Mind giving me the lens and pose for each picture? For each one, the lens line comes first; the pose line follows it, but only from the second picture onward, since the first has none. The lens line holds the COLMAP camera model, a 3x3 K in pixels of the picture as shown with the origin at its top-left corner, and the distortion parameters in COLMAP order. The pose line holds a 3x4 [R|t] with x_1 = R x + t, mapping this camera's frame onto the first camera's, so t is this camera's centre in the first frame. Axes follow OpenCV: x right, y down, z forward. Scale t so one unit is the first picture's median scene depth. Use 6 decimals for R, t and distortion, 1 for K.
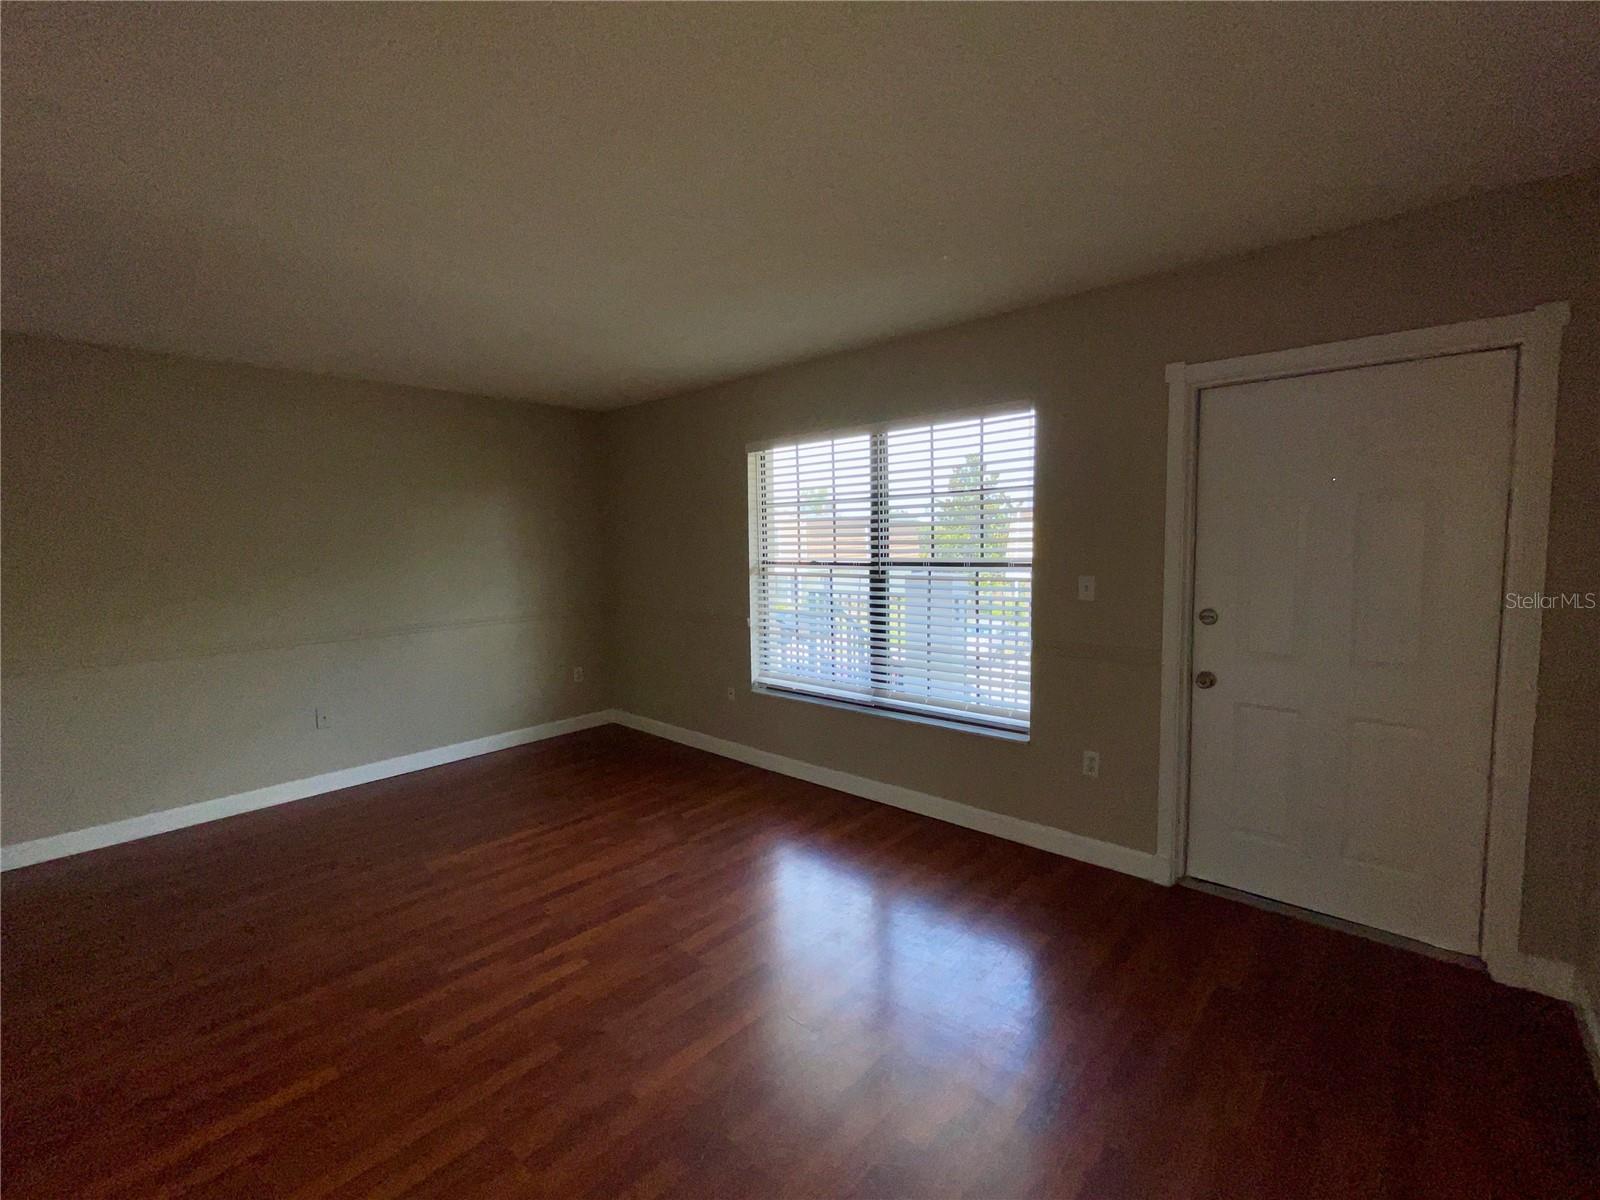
lens RADIAL K [[699.2, 0, 800.0], [0, 699.2, 600.0], [0, 0, 1]] dist [-0.000510, -0.000370]
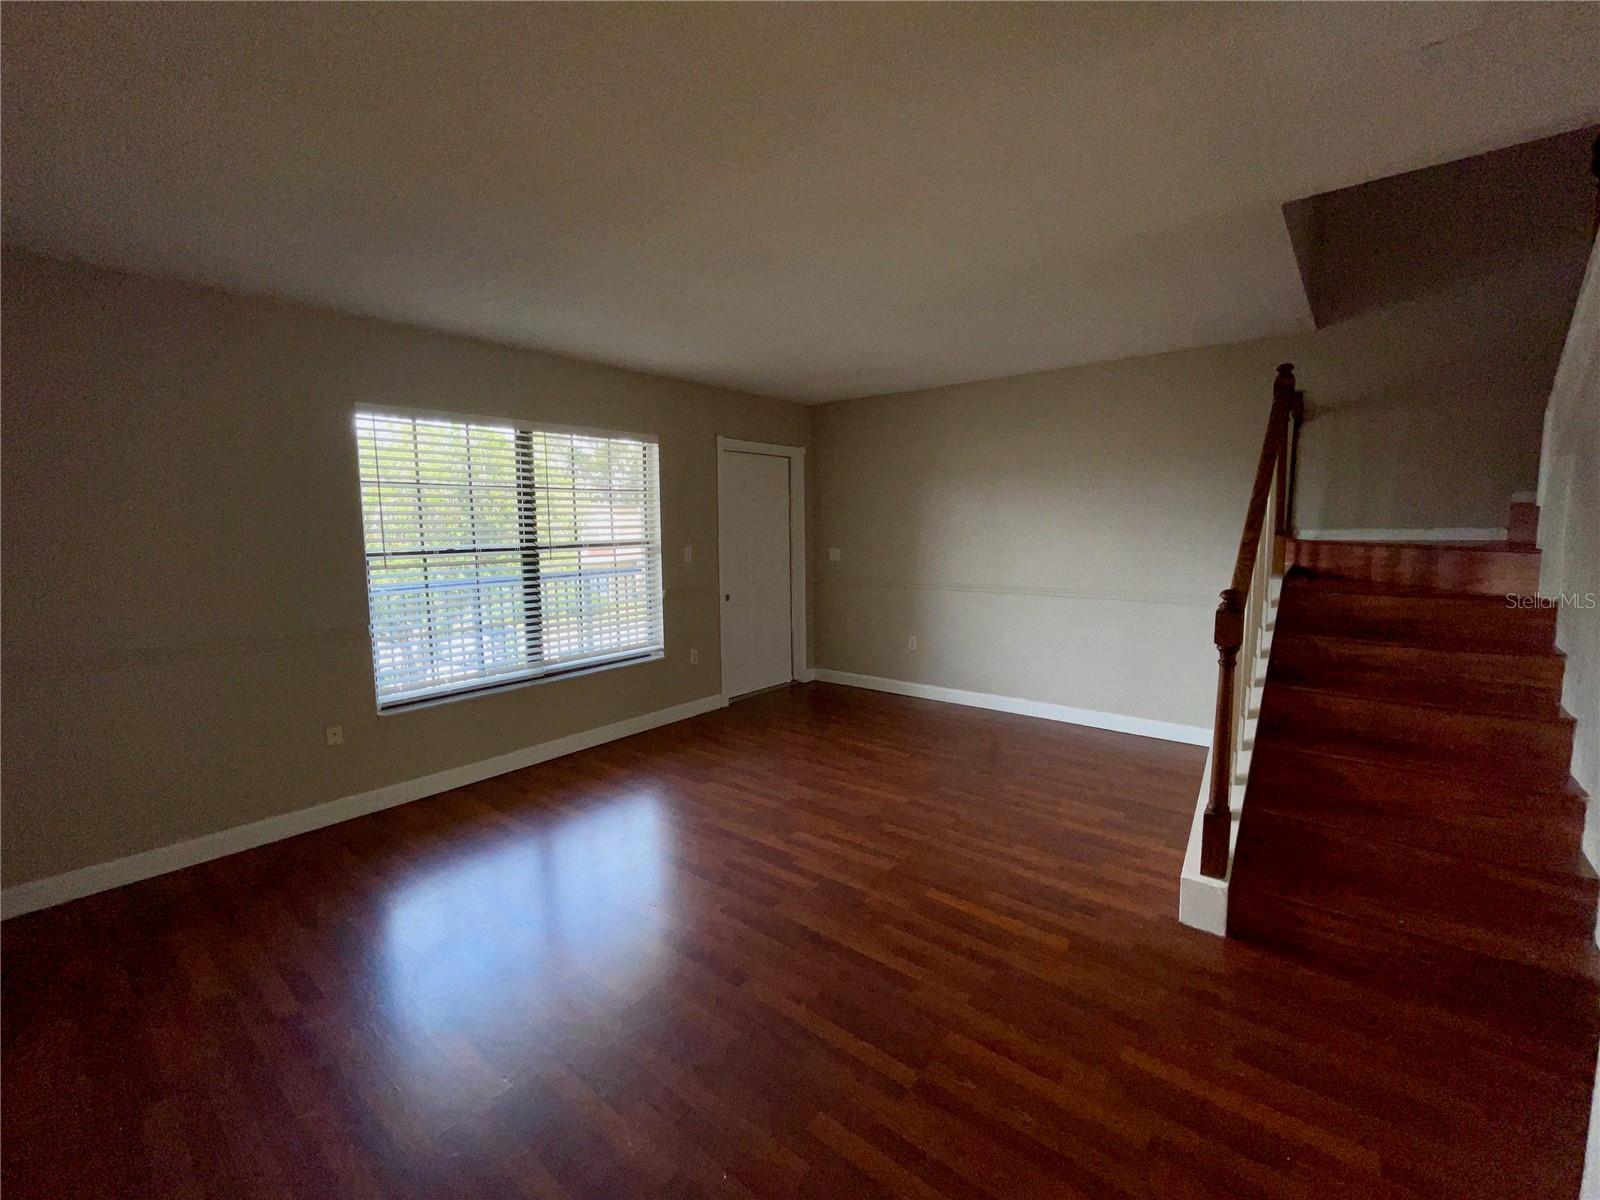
lens RADIAL K [[680.8, 0, 805.8], [0, 680.8, 597.6], [0, 0, 1]] dist [-0.001752, -0.000185]
pose [[-0.060471, -0.094850, 0.993653, -1.126124], [0.098622, 0.990036, 0.100507, -0.044833], [-0.993286, 0.104074, -0.050514, 0.716298]]
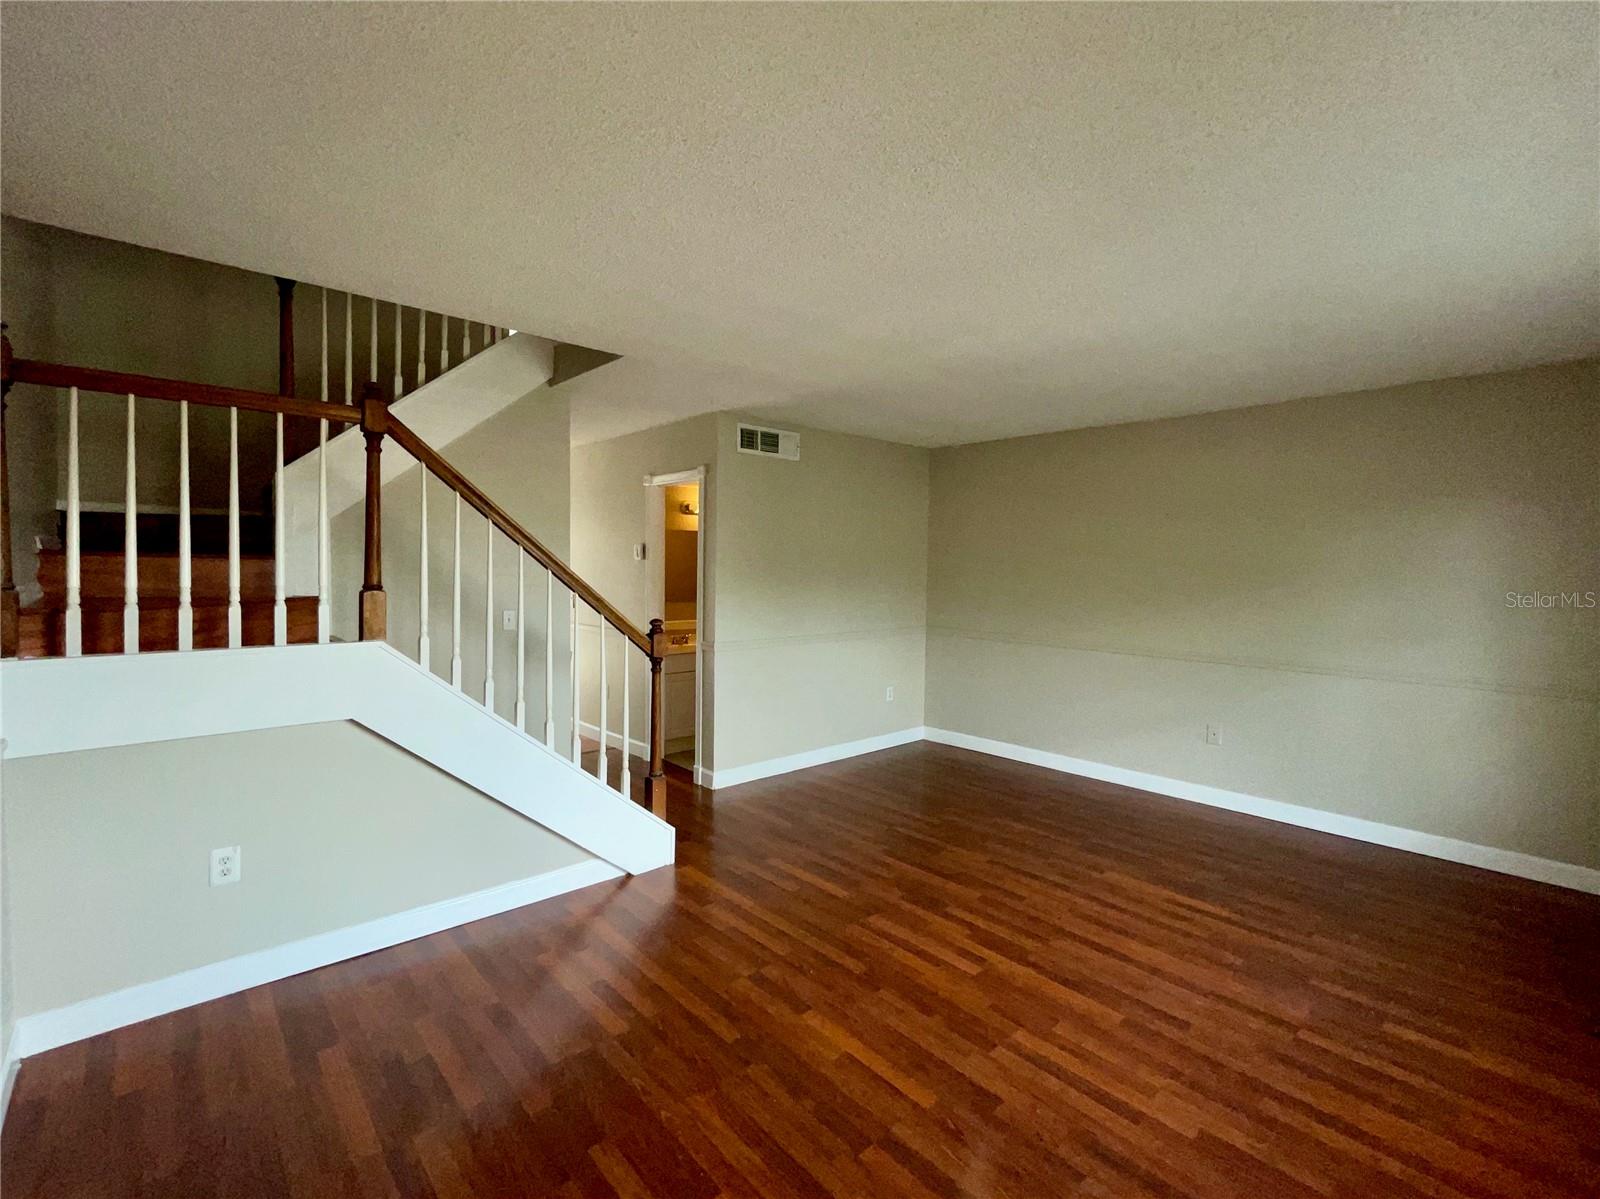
lens RADIAL K [[699.2, 0, 800.0], [0, 699.2, 599.5], [0, 0, 1]] dist [-0.000510, -0.000370]
pose [[-0.103725, 0.062763, -0.992624, 0.523147], [-0.094879, 0.992831, 0.072691, -0.066094], [0.990070, 0.101719, -0.097027, 0.560603]]
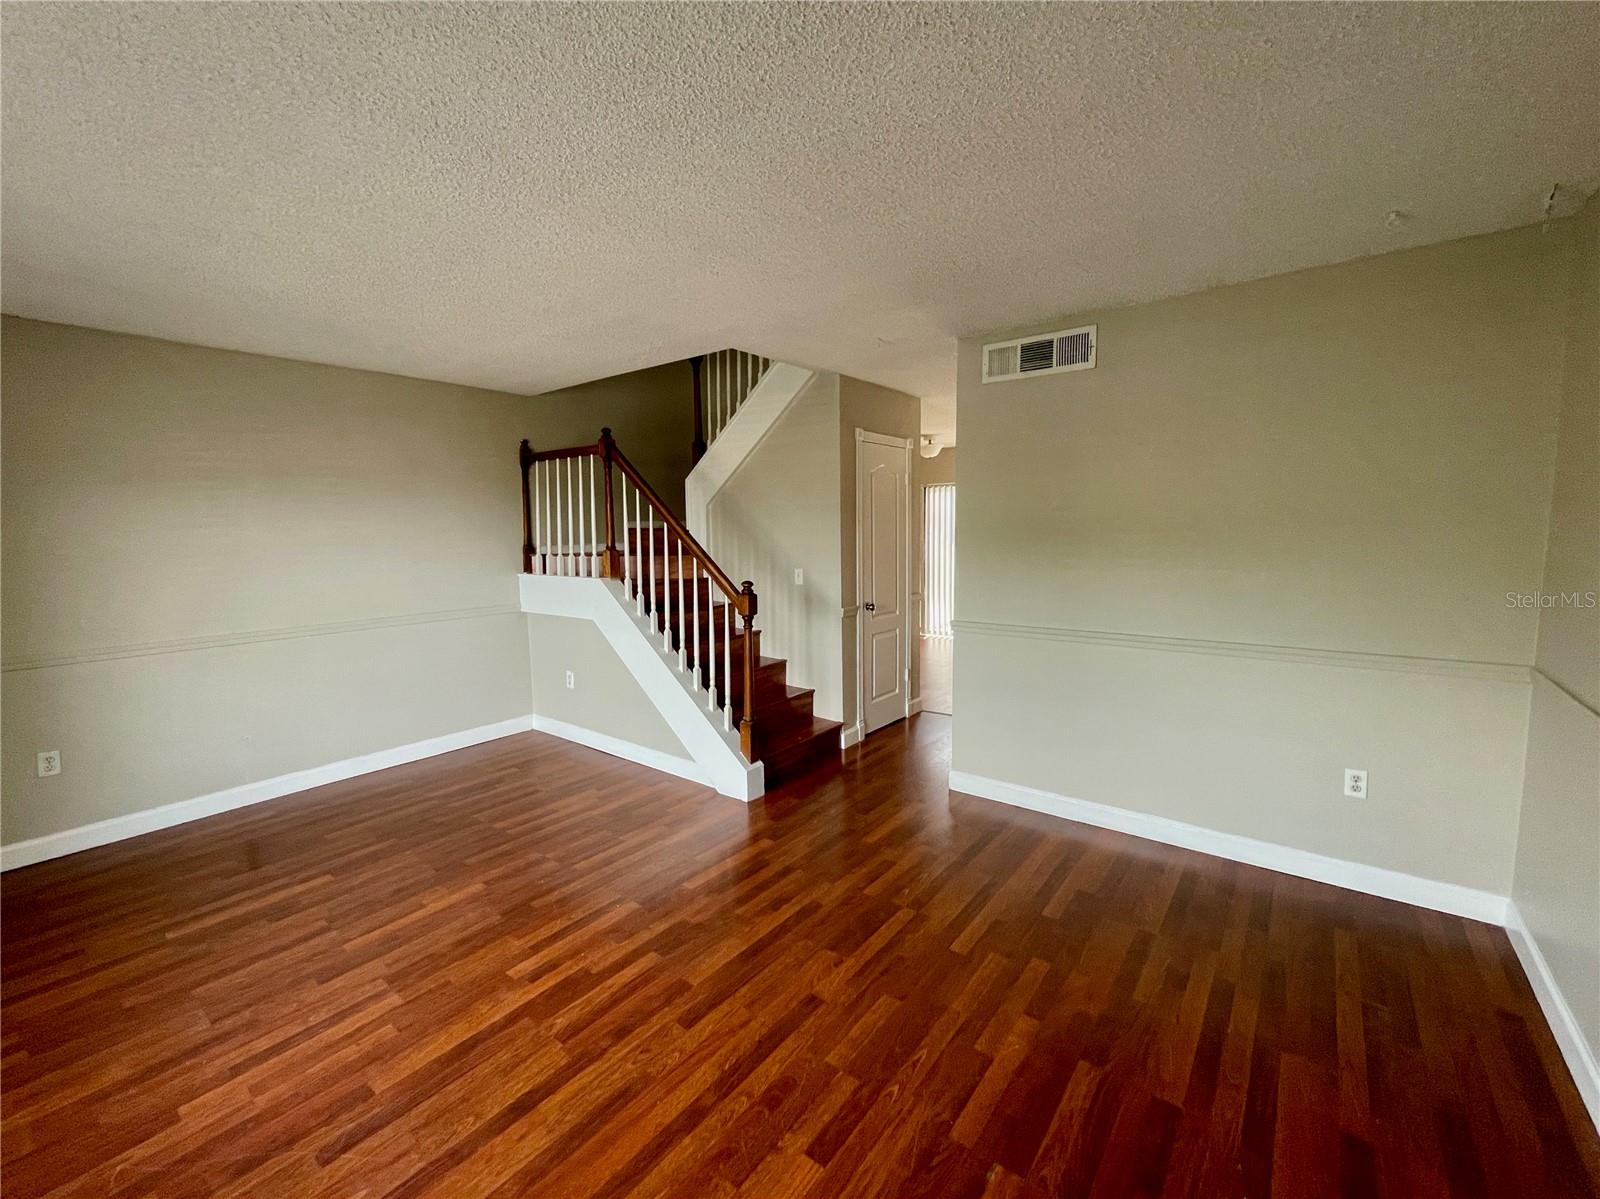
lens RADIAL K [[663.0, 0, 796.0], [0, 663.0, 594.1], [0, 0, 1]] dist [0.001044, 0.000132]
pose [[-0.996282, 0.037108, -0.077748, -0.466525], [0.022318, 0.982838, 0.183116, -0.115995], [0.083209, 0.180700, -0.980012, 1.319663]]
